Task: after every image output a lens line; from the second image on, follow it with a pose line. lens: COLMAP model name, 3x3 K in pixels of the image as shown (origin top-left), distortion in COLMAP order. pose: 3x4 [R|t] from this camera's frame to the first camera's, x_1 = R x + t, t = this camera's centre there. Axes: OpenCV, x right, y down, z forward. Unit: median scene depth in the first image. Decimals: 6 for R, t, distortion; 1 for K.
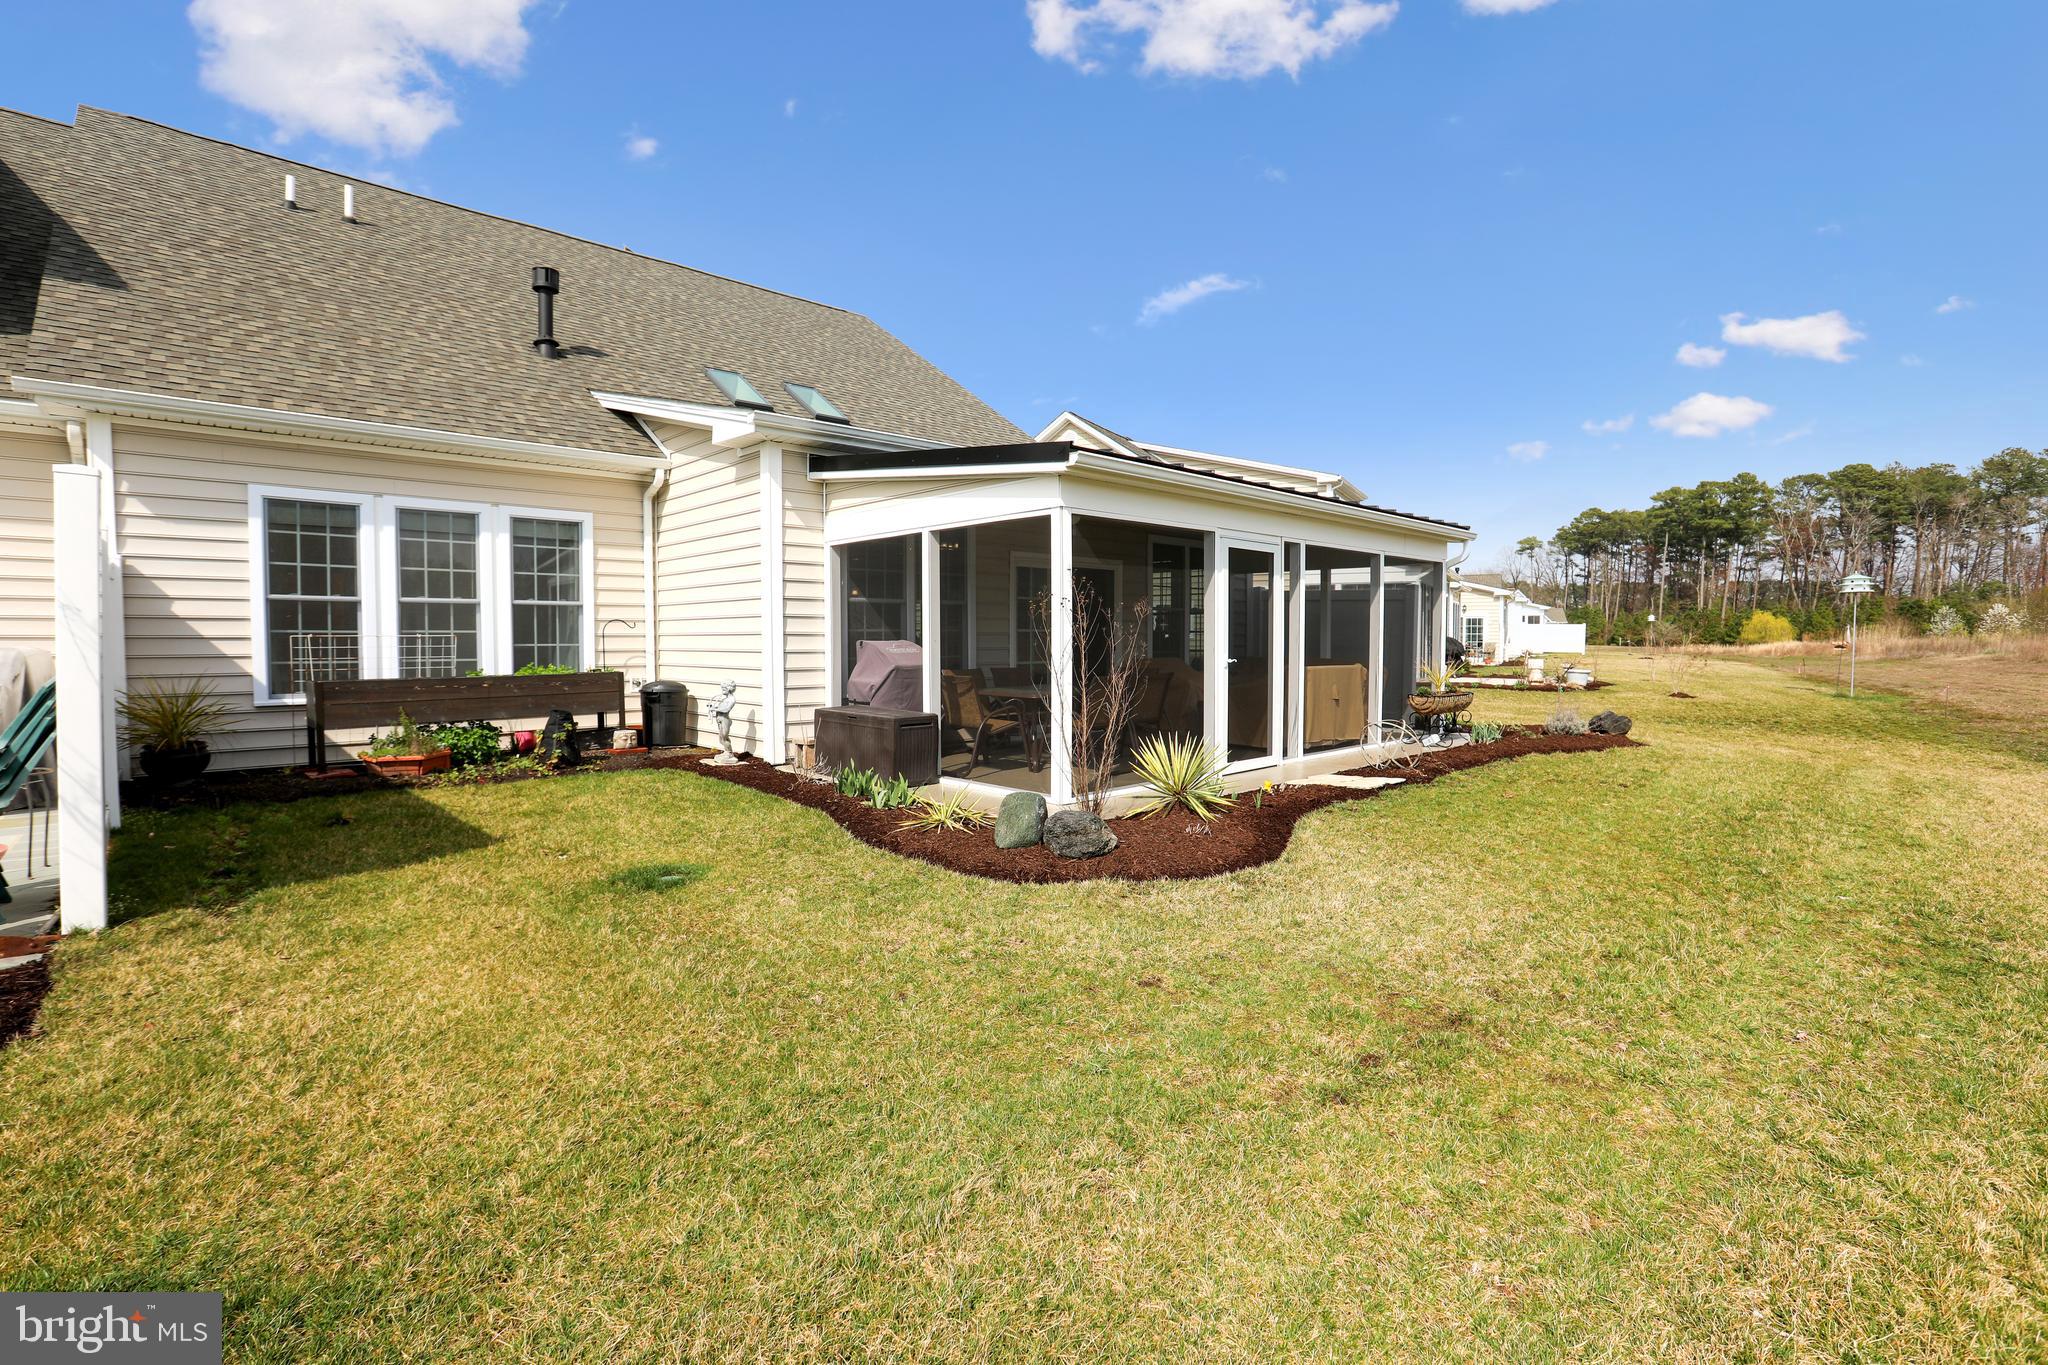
lens RADIAL K [[947.8, 0, 1024.0], [0, 947.8, 682.5], [0, 0, 1]] dist [-0.028315, 0.013332]
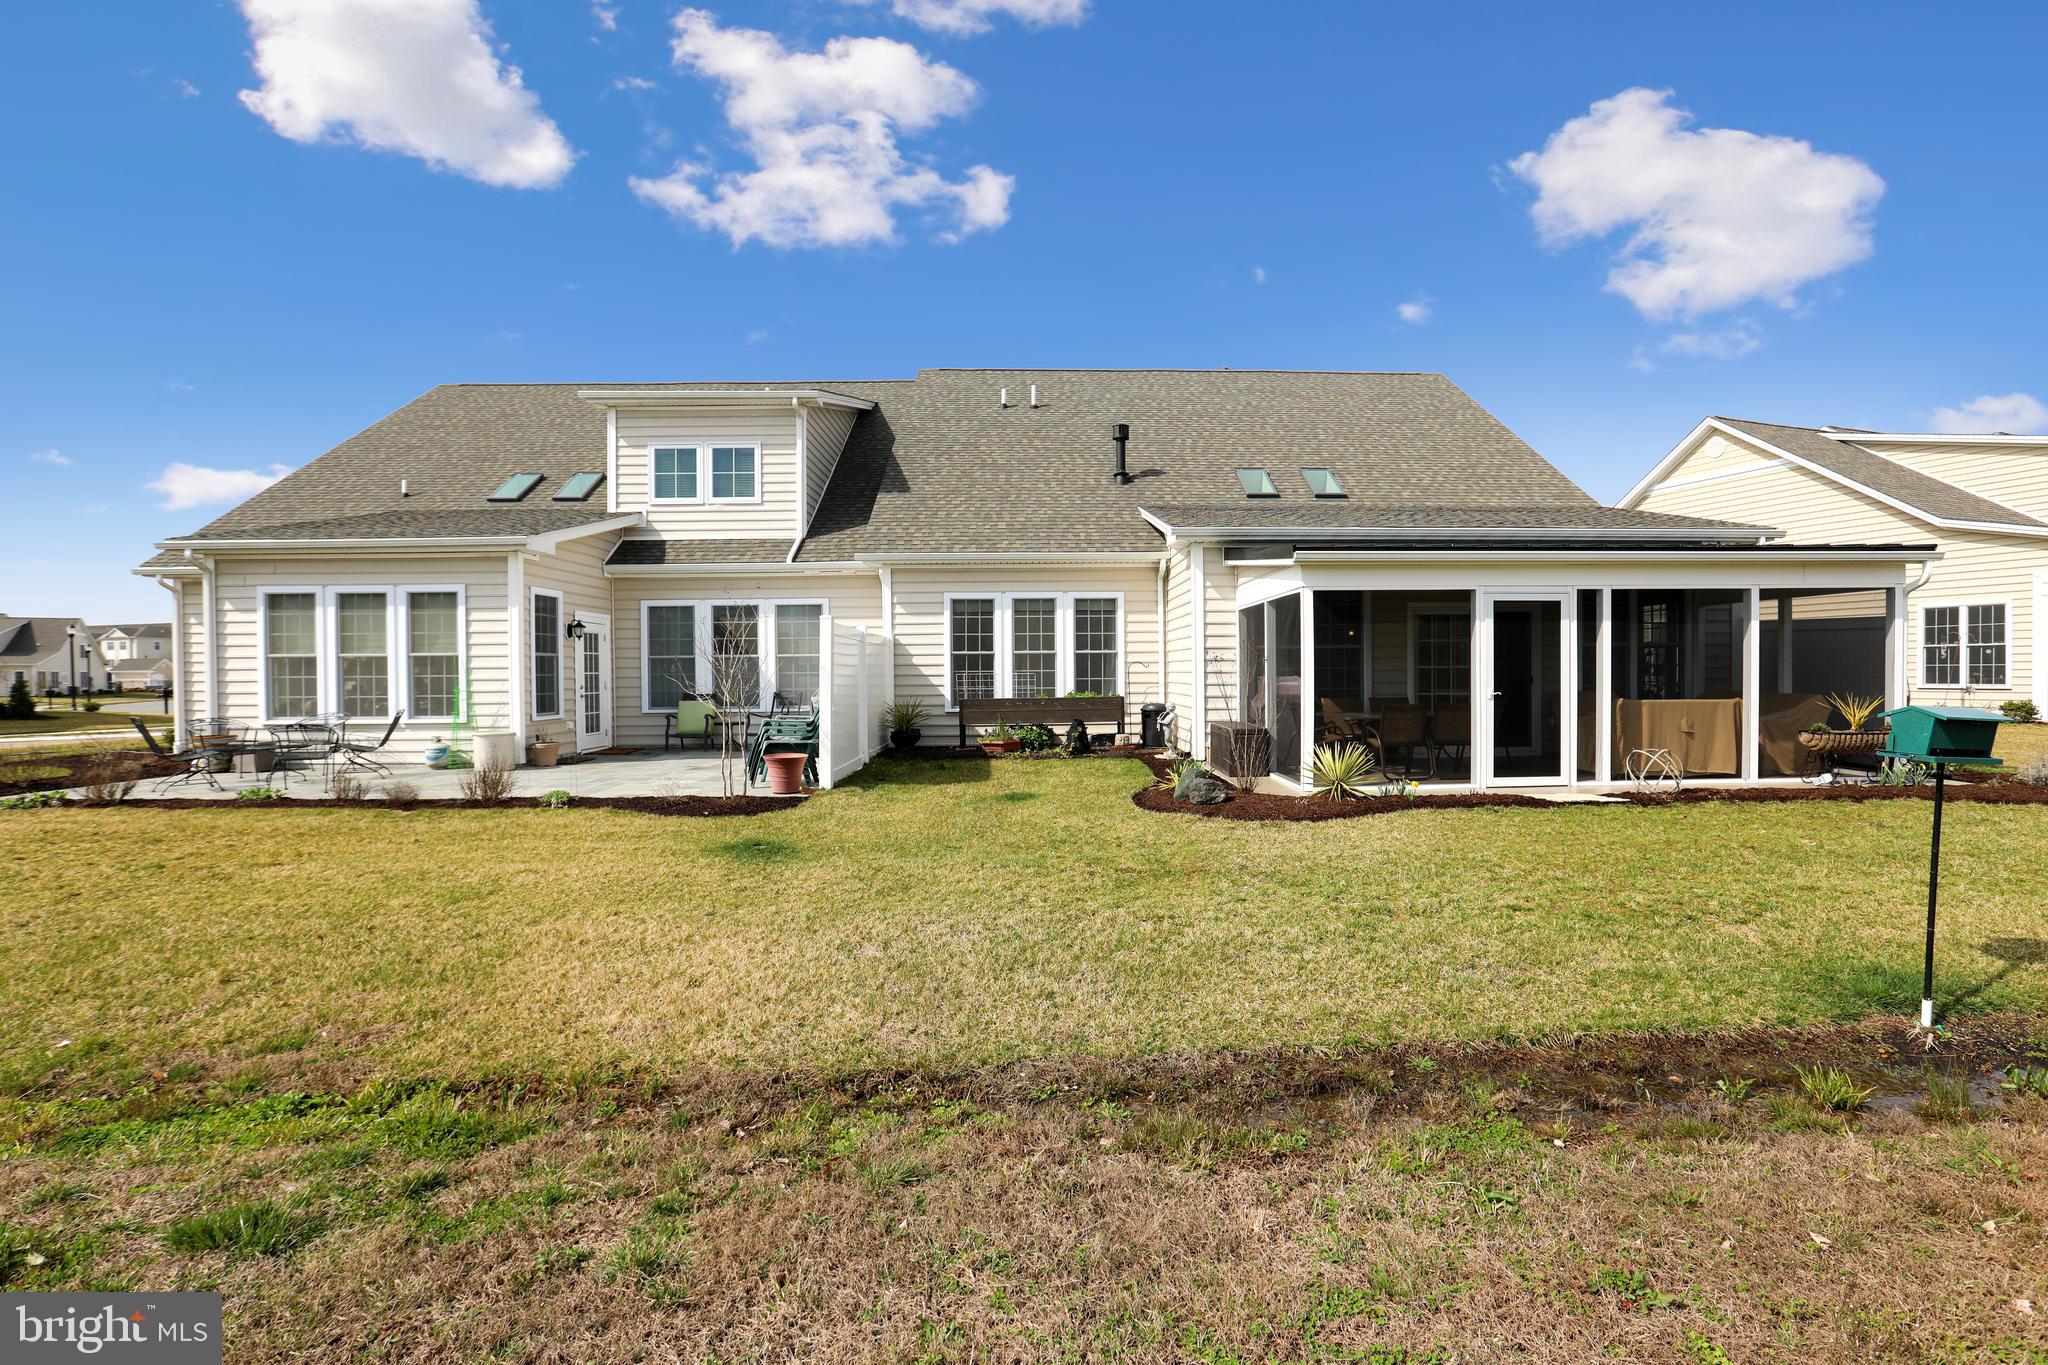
lens RADIAL K [[906.0, 0, 1024.0], [0, 906.0, 682.5], [0, 0, 1]] dist [-0.059299, 0.020376]
pose [[0.757164, 0.002814, -0.653218, 0.419733], [-0.023271, 0.999472, -0.022669, 0.003117], [0.652810, 0.032365, 0.756830, -0.227966]]
